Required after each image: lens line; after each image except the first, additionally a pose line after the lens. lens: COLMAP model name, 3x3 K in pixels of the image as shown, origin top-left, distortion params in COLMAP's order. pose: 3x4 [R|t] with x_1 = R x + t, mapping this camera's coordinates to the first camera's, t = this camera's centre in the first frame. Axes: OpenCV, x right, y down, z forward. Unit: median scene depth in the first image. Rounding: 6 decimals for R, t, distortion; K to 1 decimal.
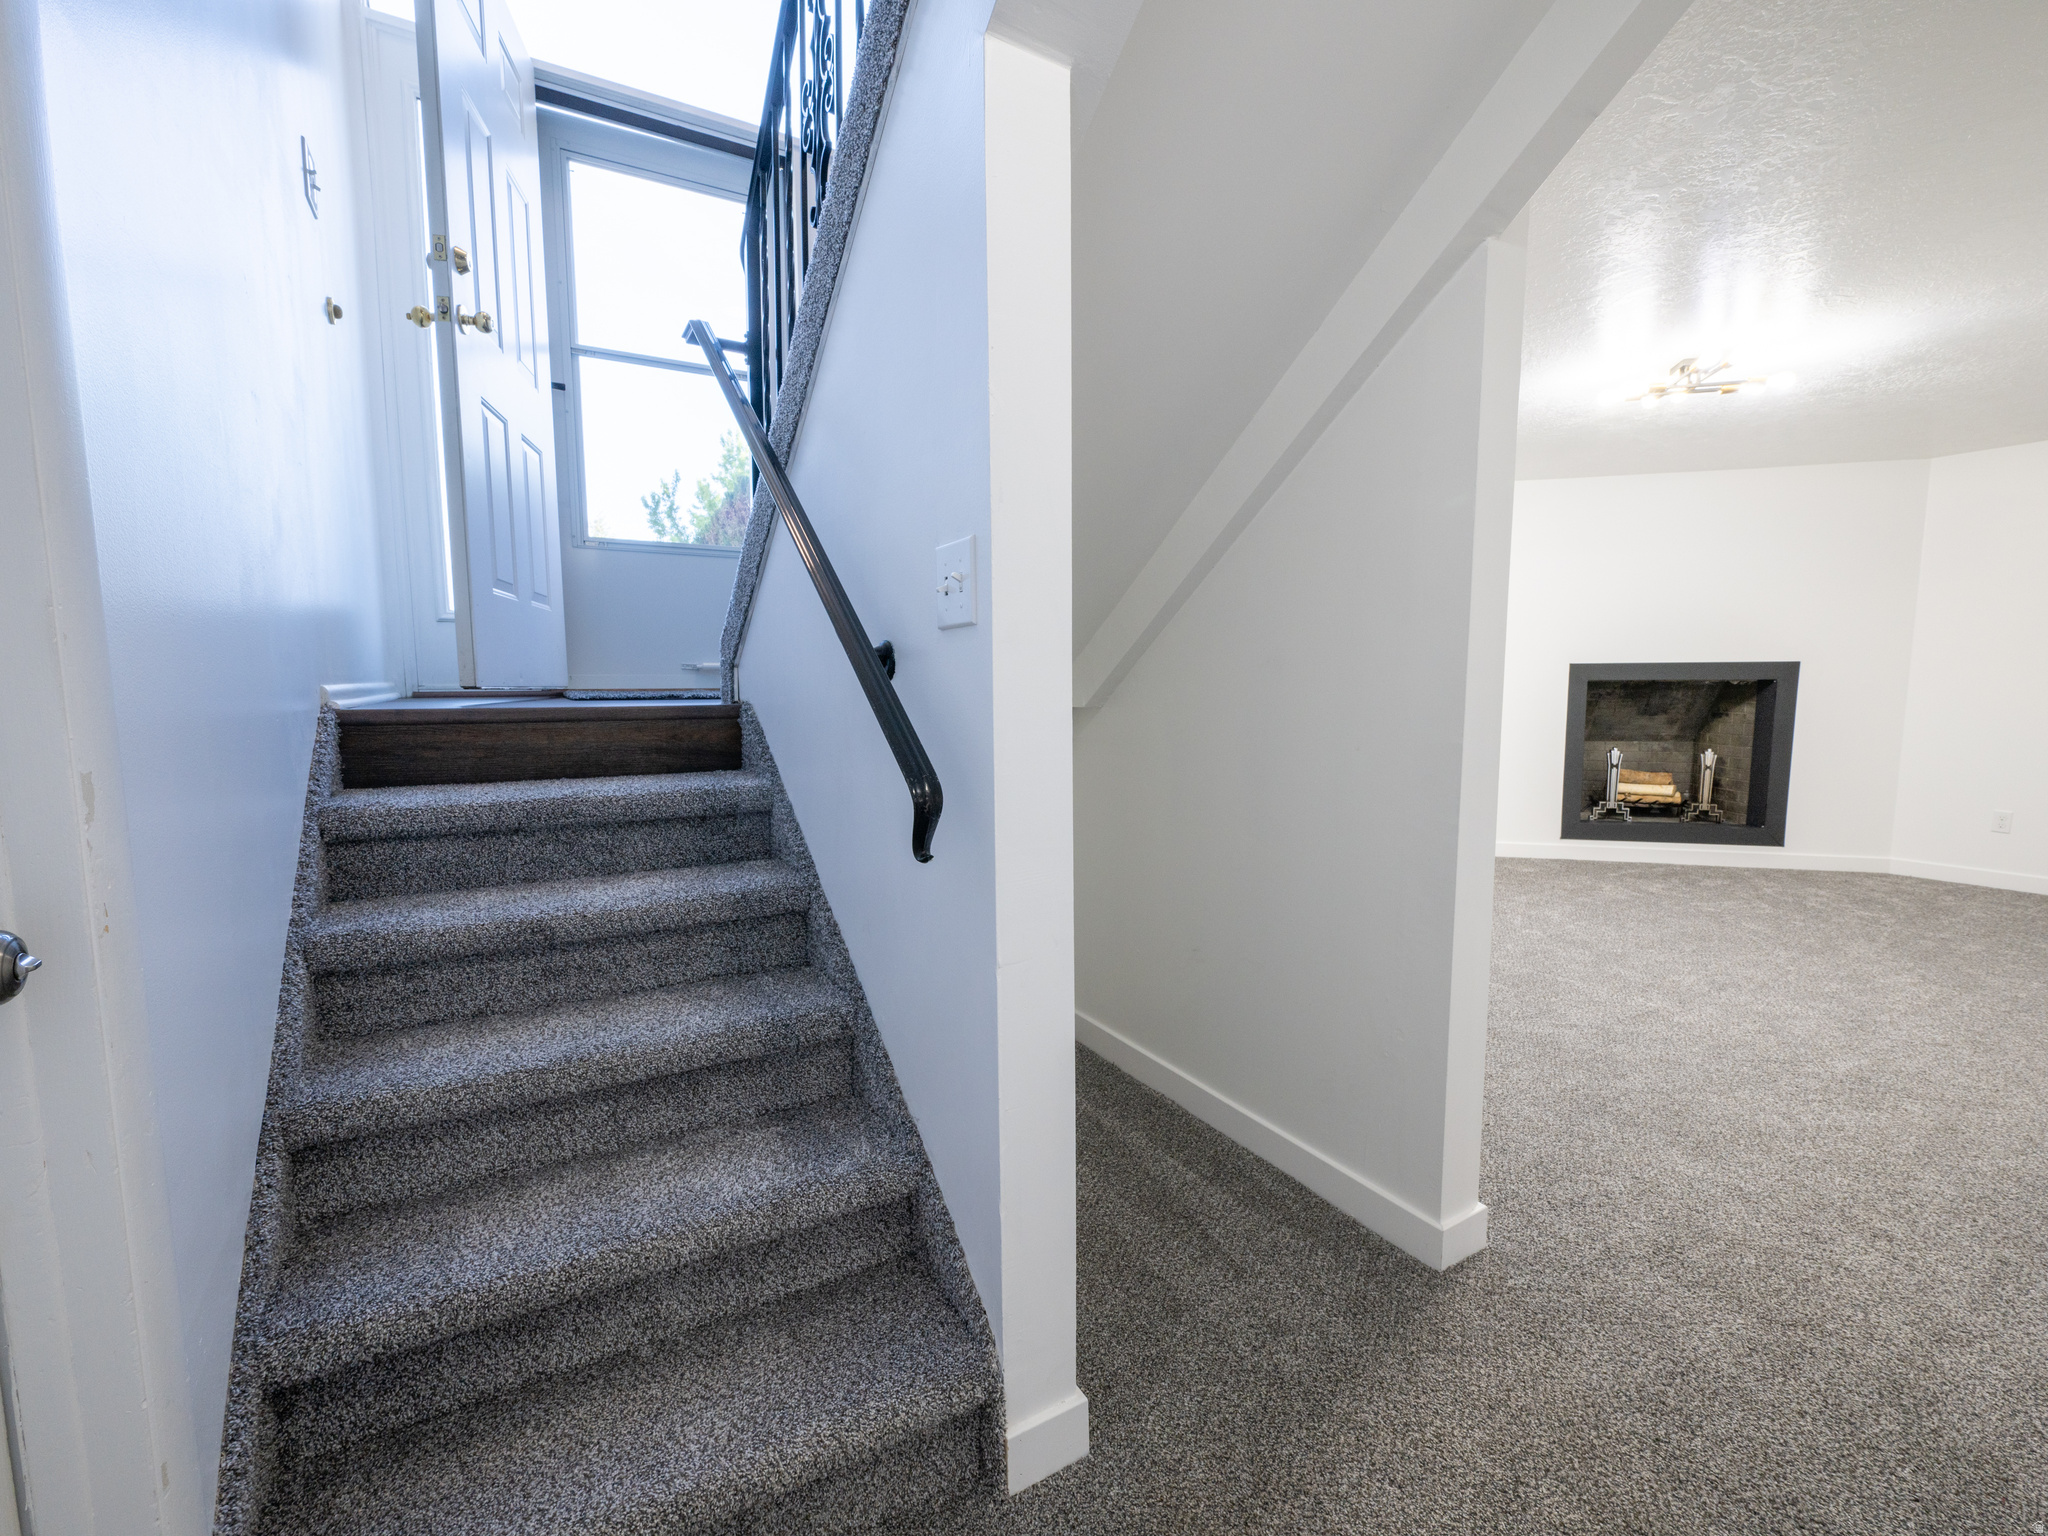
lens RADIAL K [[898.2, 0, 1029.0], [0, 898.2, 778.5], [0, 0, 1]] dist [-0.000411, -0.001268]
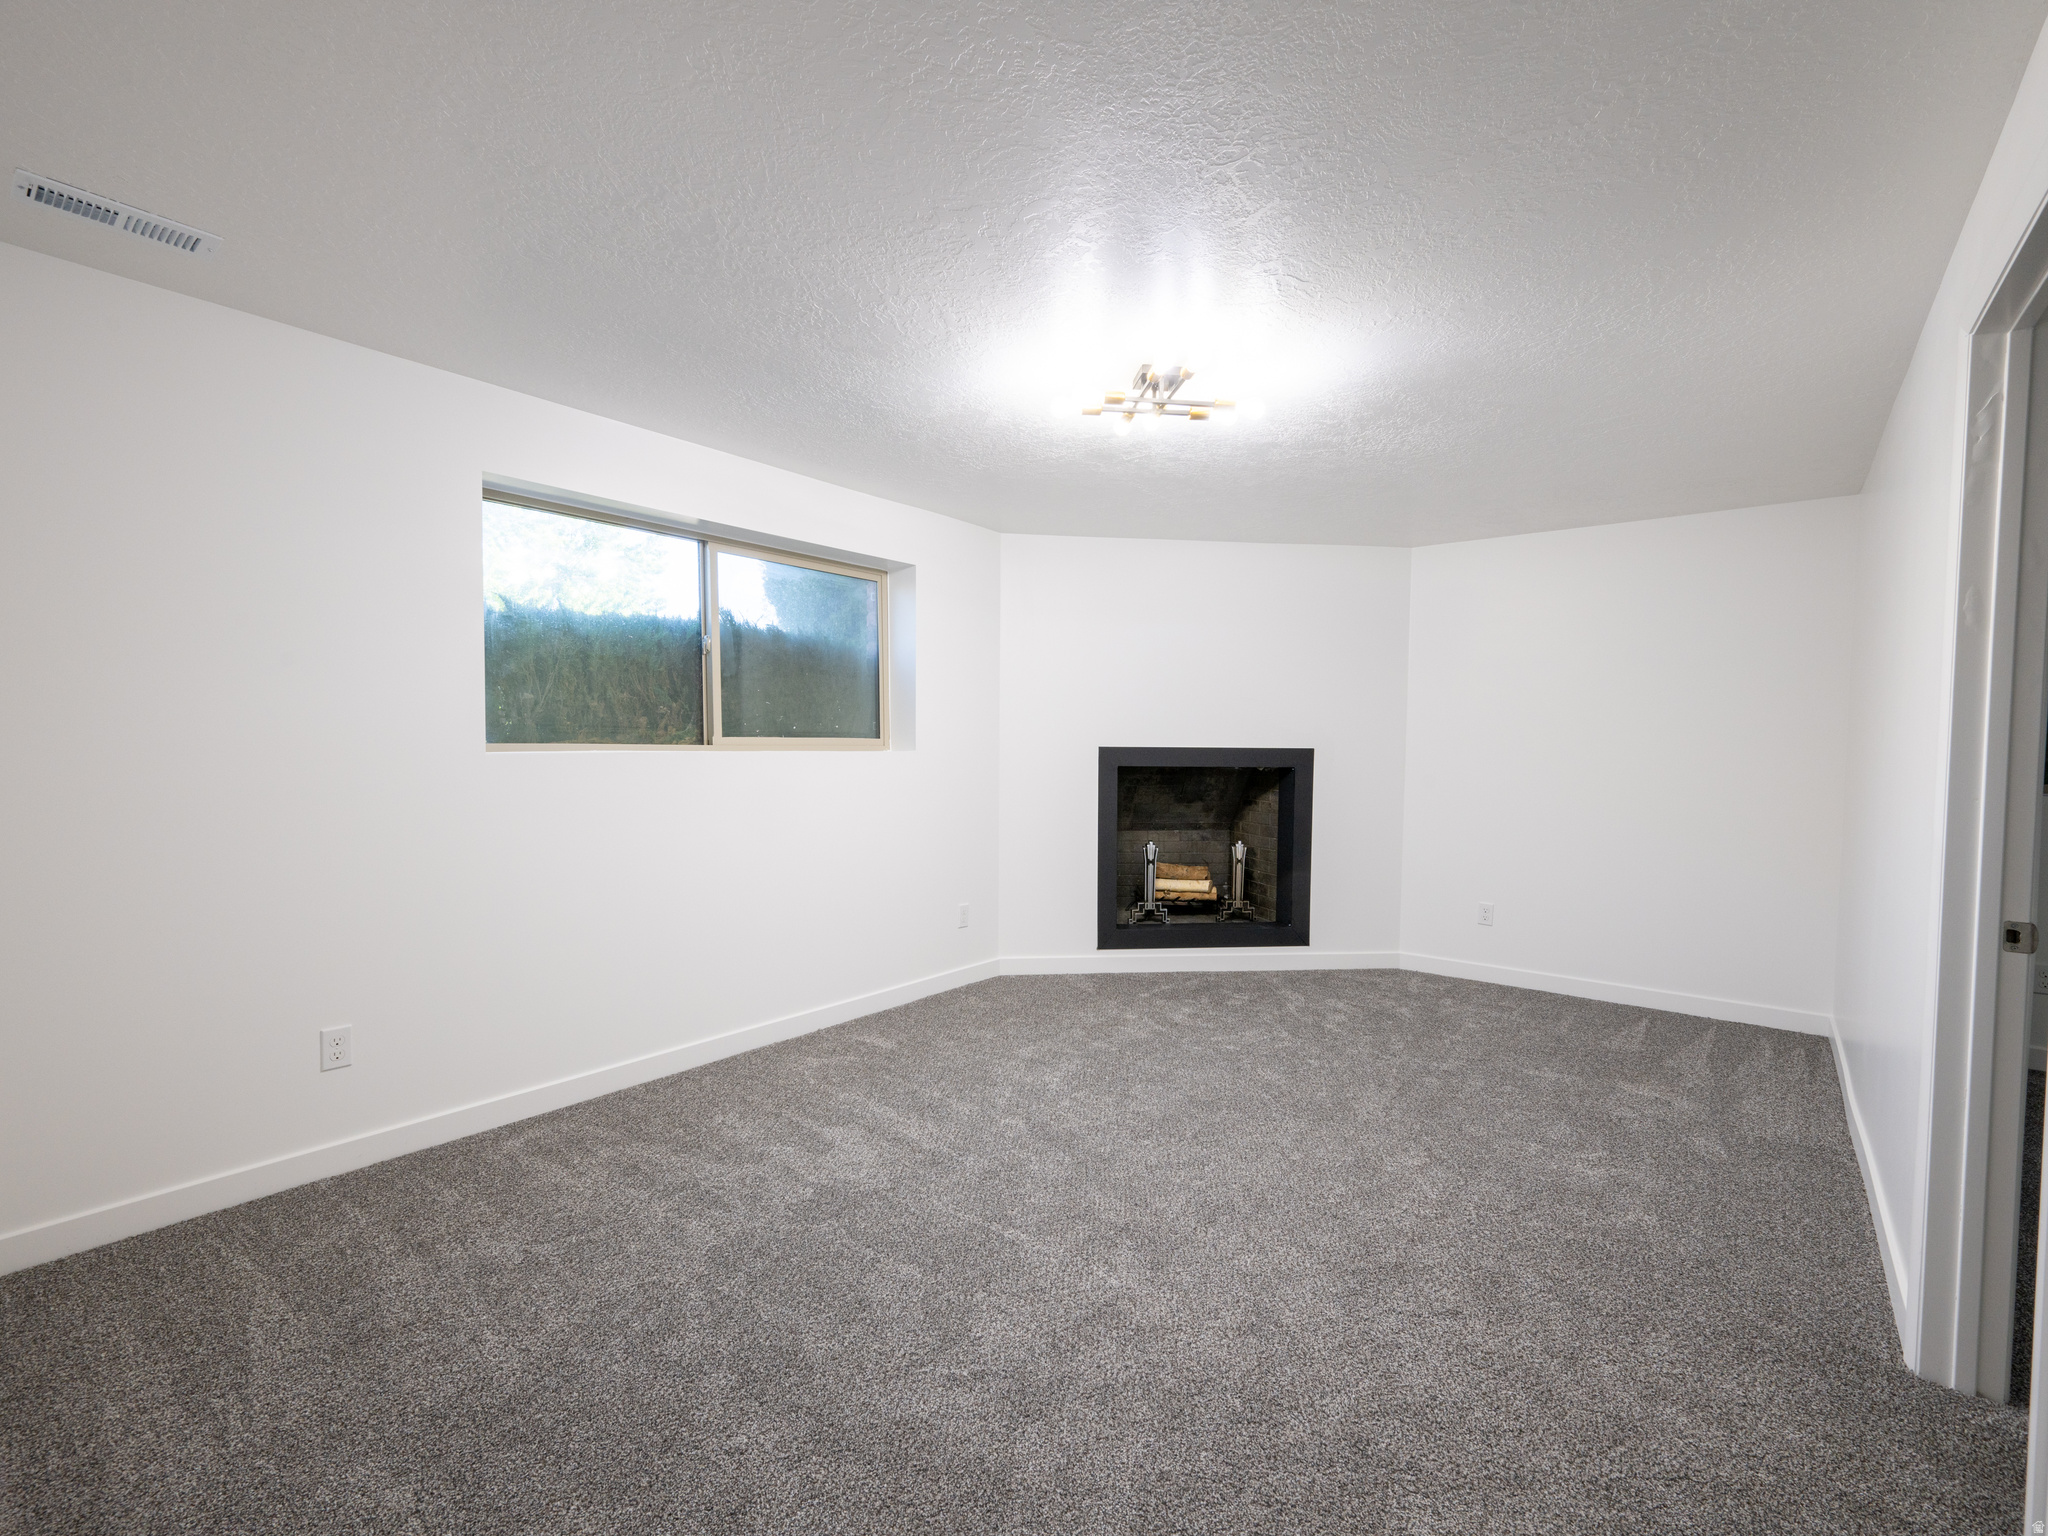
lens RADIAL K [[898.2, 0, 1029.0], [0, 898.2, 778.5], [0, 0, 1]] dist [-0.000411, -0.001268]
pose [[0.933214, -0.000886, 0.359320, 0.223052], [0.024545, 0.997818, -0.061289, -0.044937], [-0.358482, 0.066016, 0.931200, 0.213096]]
